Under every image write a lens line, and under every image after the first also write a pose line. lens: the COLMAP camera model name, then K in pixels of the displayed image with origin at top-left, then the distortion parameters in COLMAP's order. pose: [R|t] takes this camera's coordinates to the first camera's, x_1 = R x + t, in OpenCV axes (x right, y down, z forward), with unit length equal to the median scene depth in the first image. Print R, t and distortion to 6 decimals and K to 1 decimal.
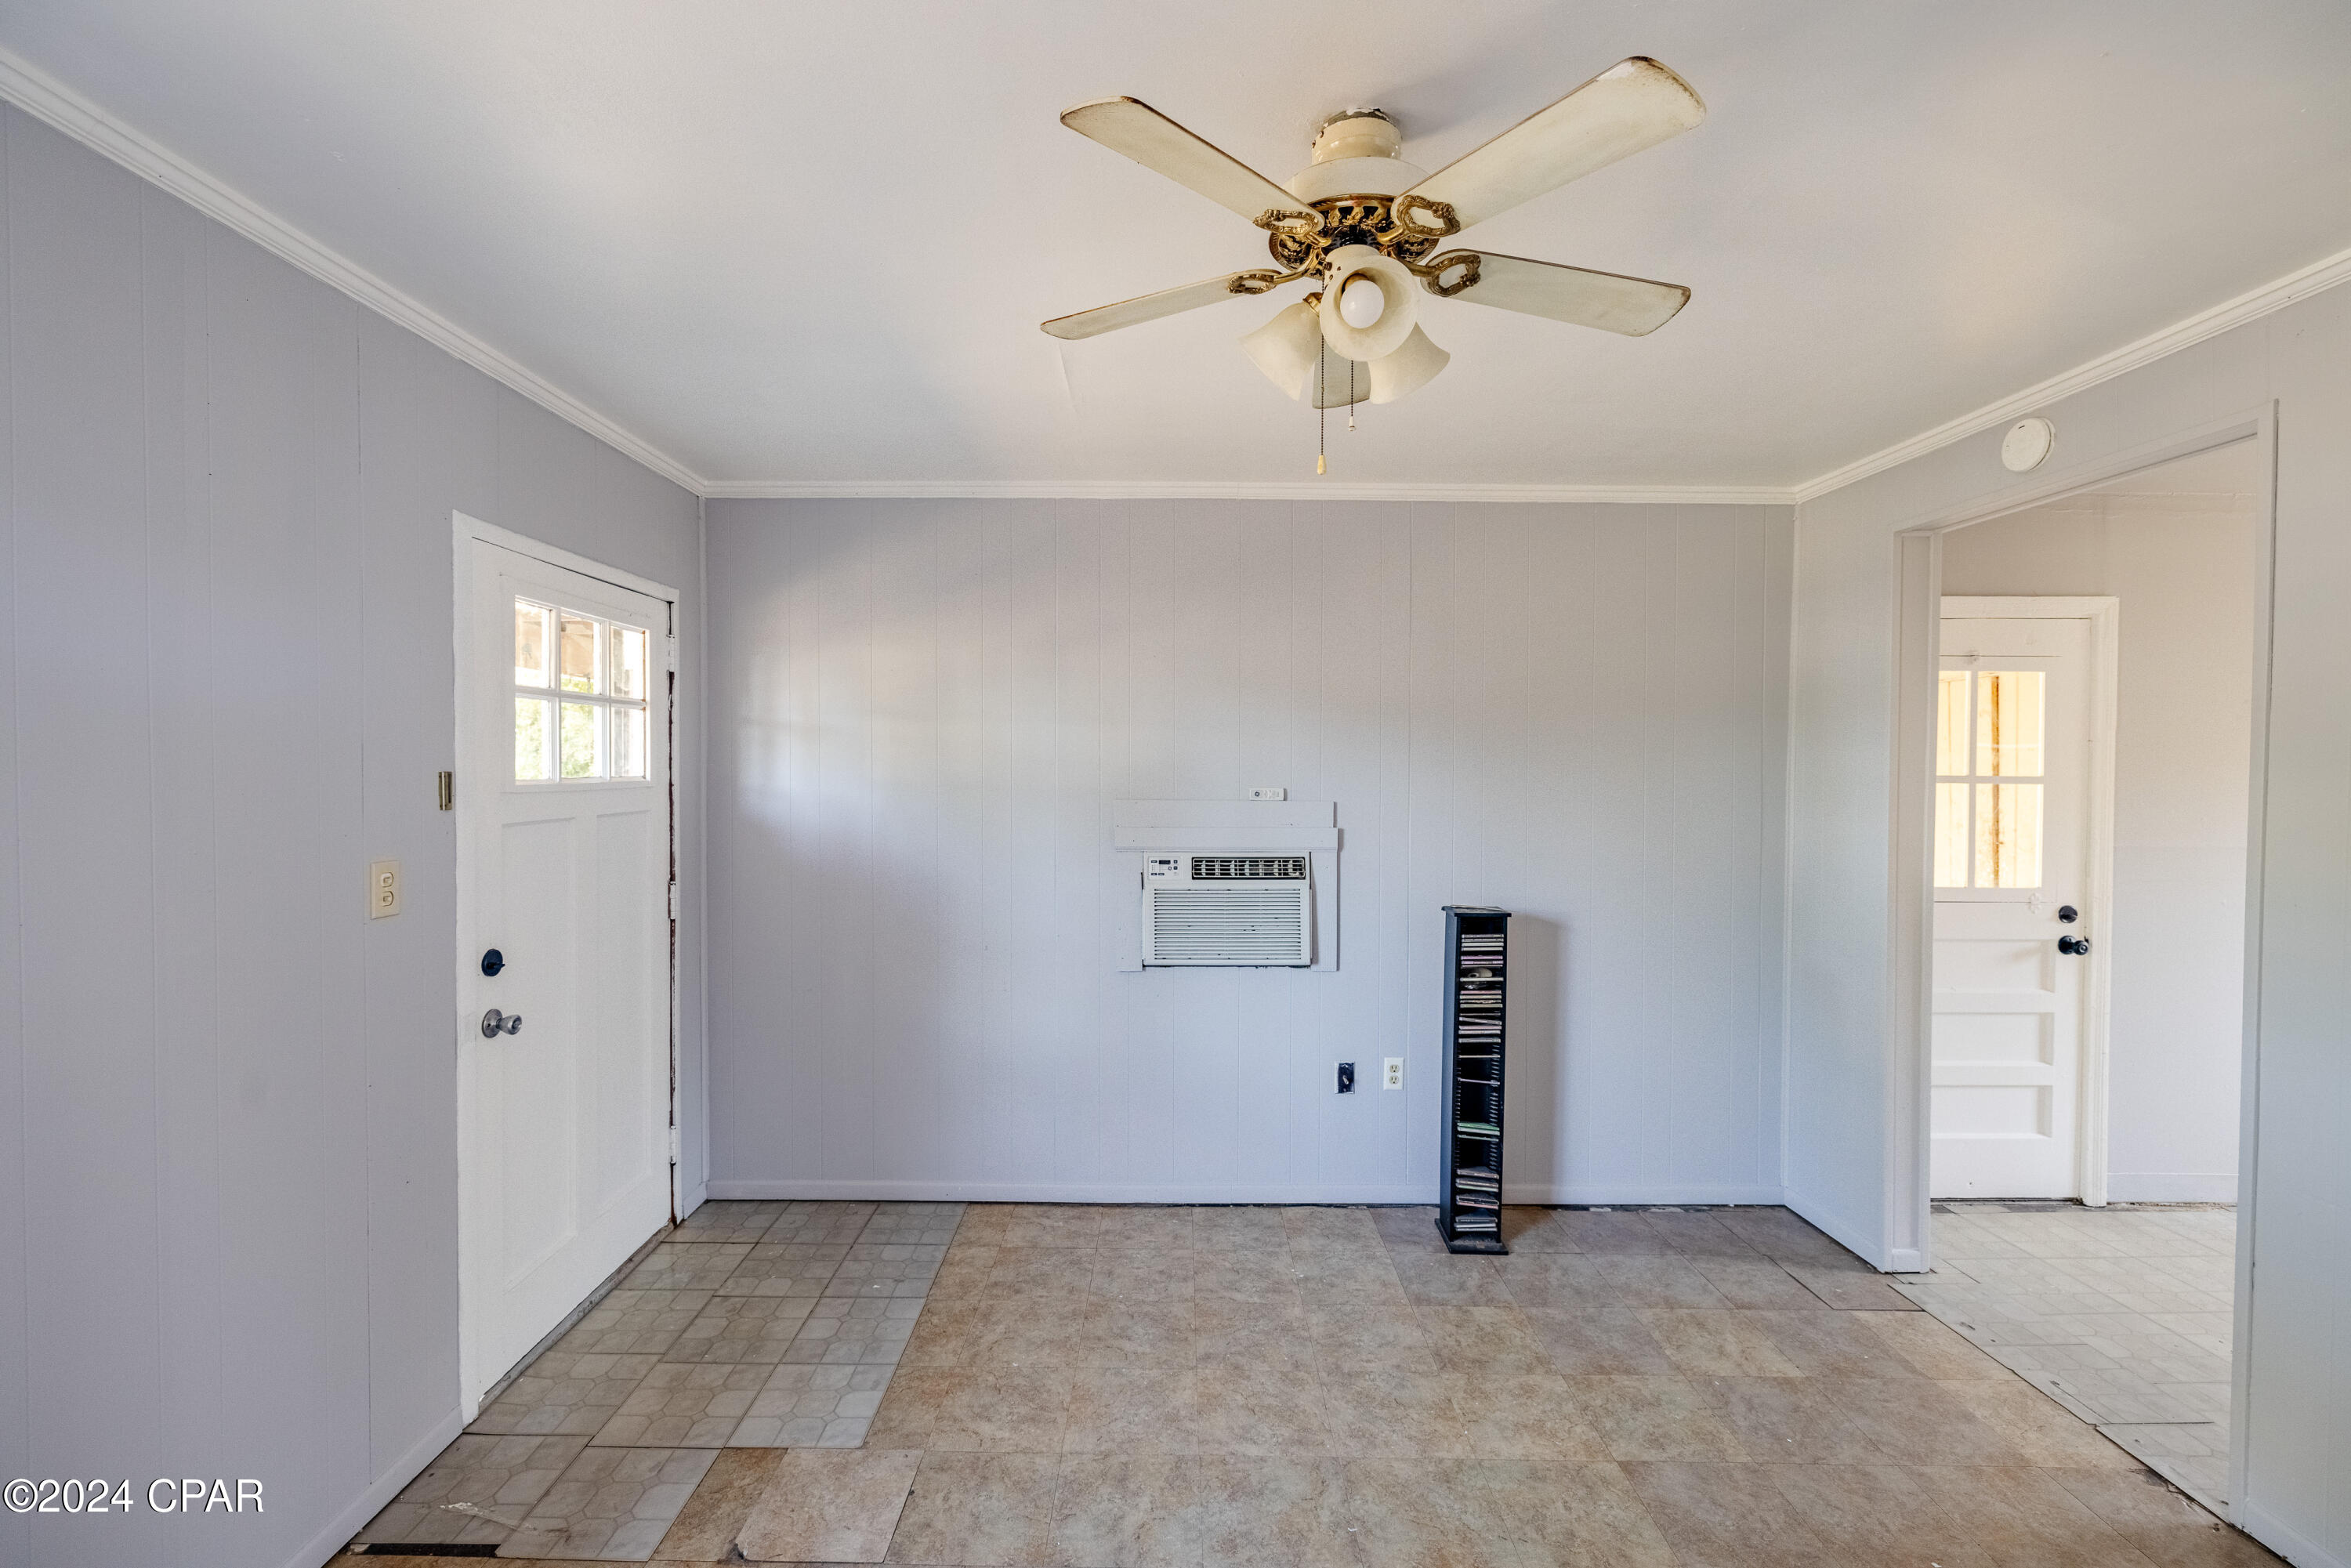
lens RADIAL K [[965.9, 0, 1175.5], [0, 965.9, 784.0], [0, 0, 1]] dist [0.000510, 0.000080]
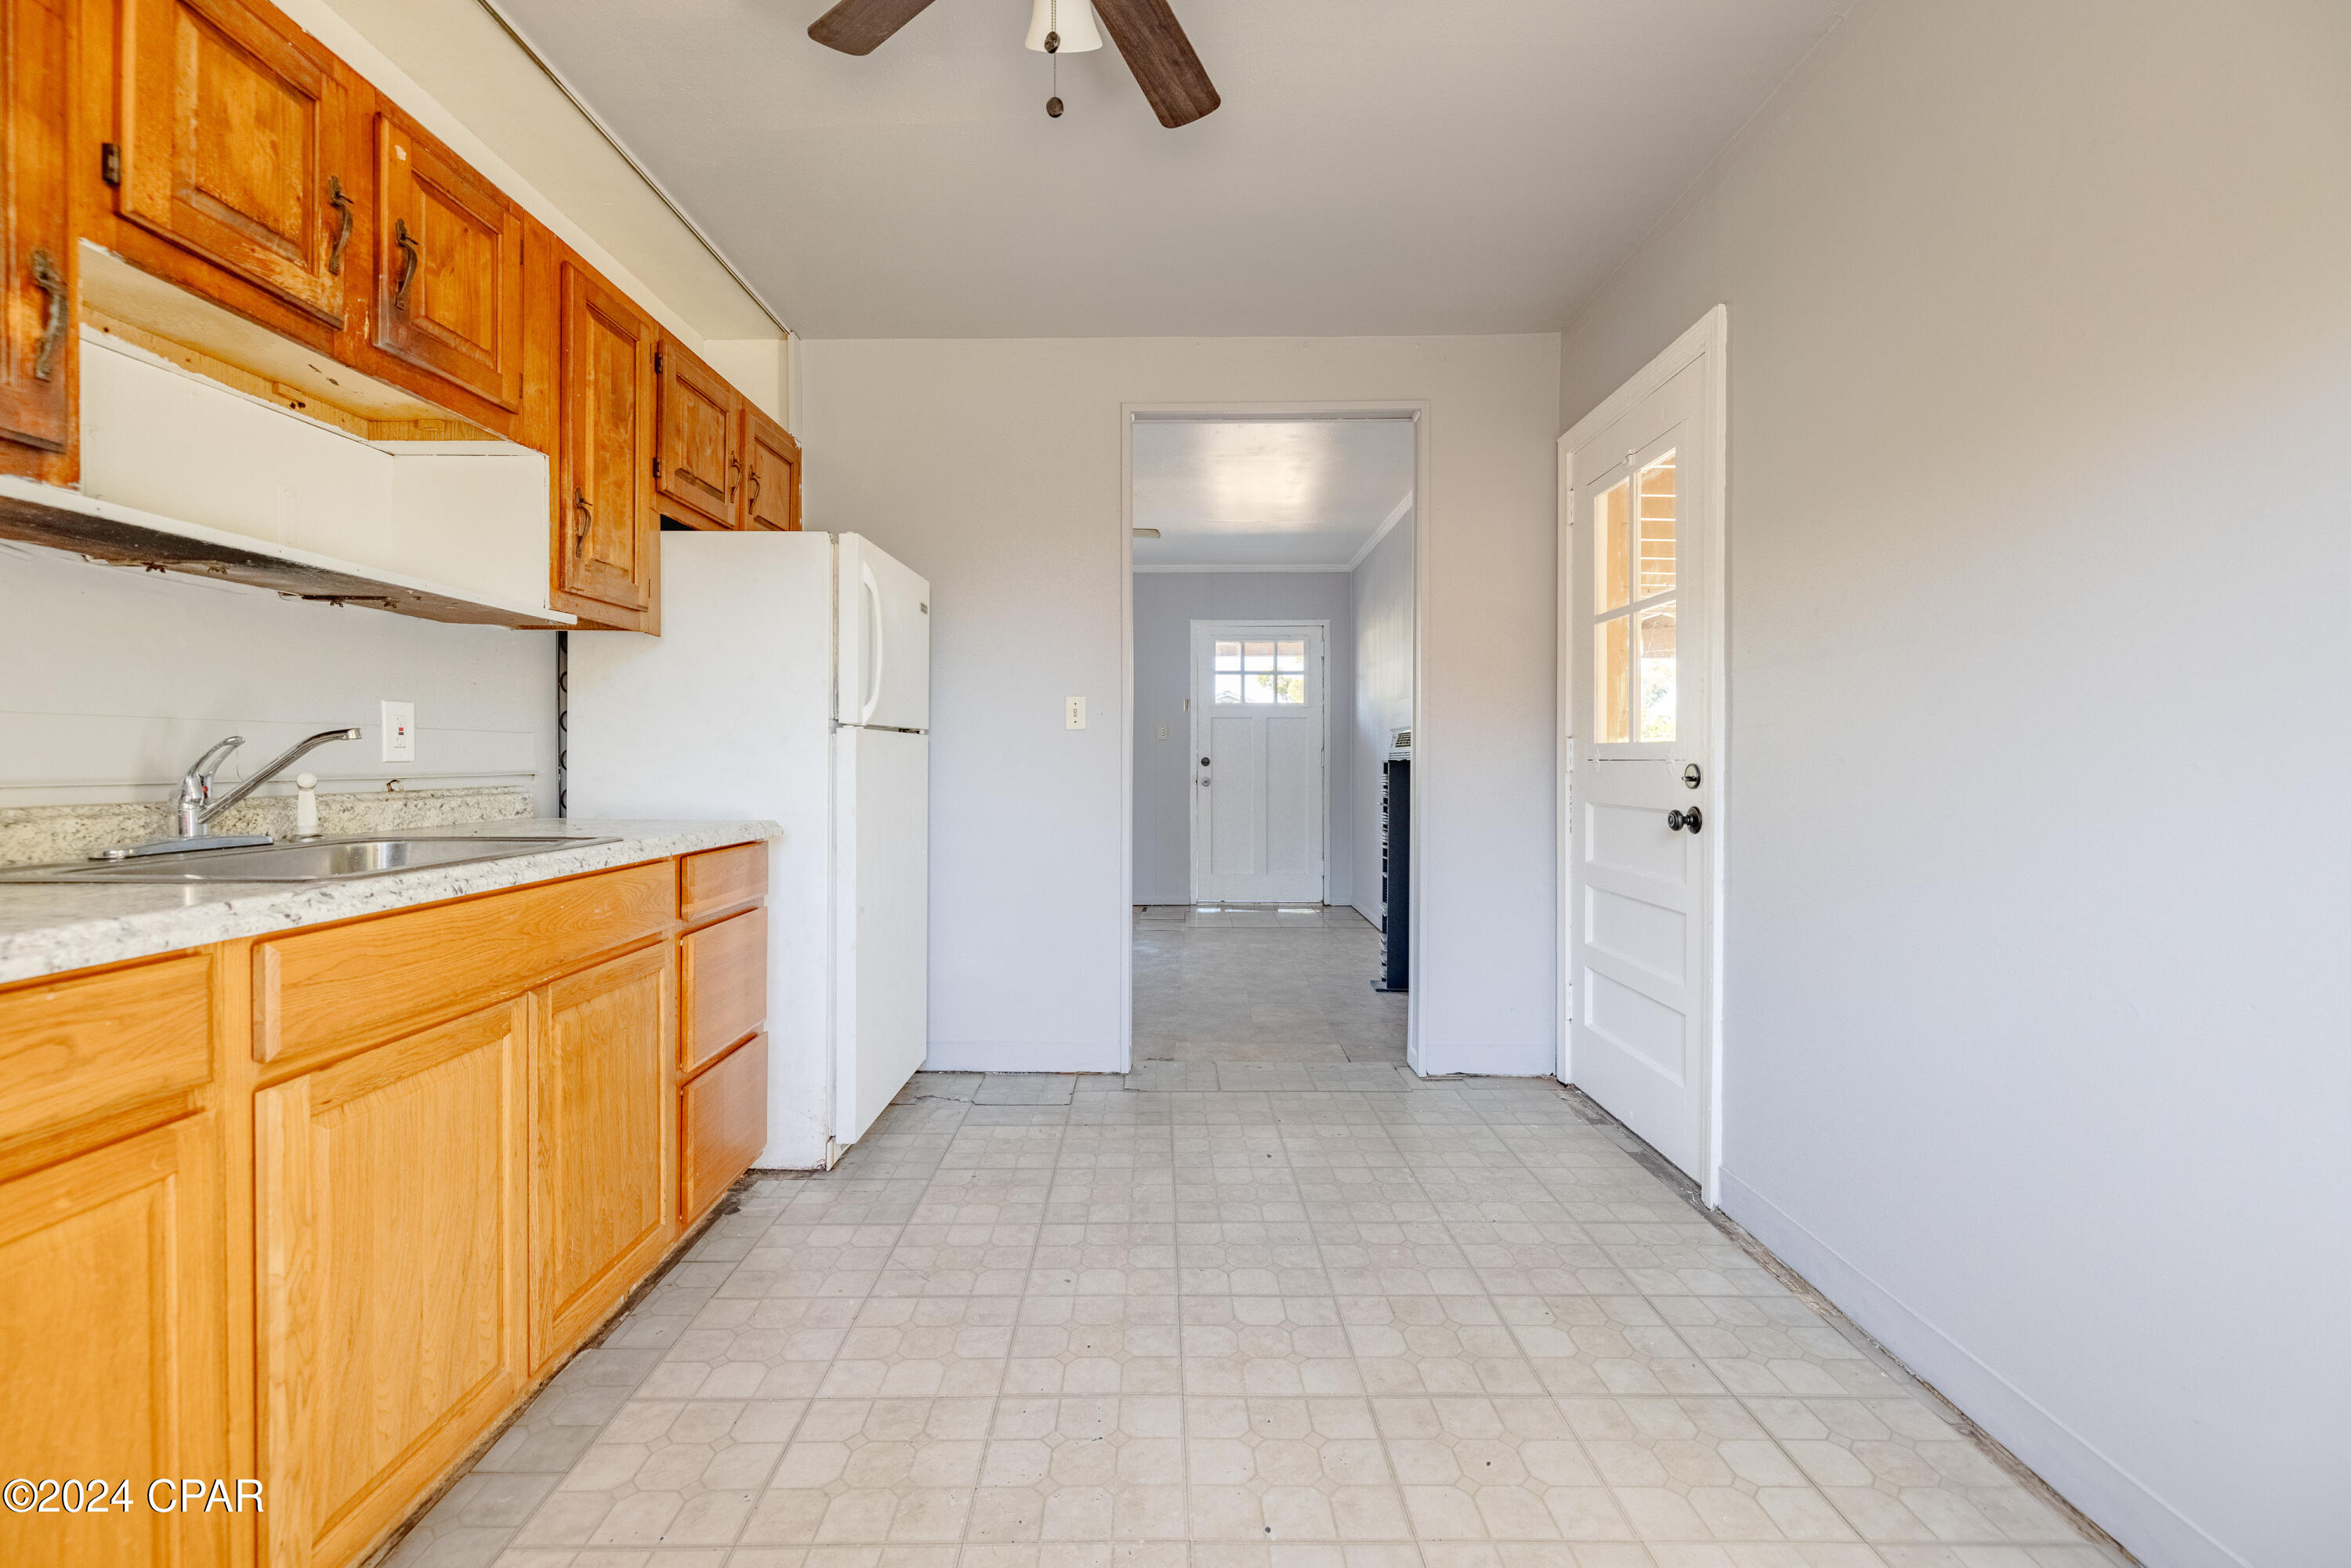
lens RADIAL K [[965.9, 0, 1175.5], [0, 965.9, 784.0], [0, 0, 1]] dist [0.000510, 0.000080]
pose [[-0.000280, 0.022116, -0.999755, 1.853566], [-0.019258, 0.999570, 0.022117, 0.146237], [0.999815, 0.019259, 0.000146, 0.700927]]
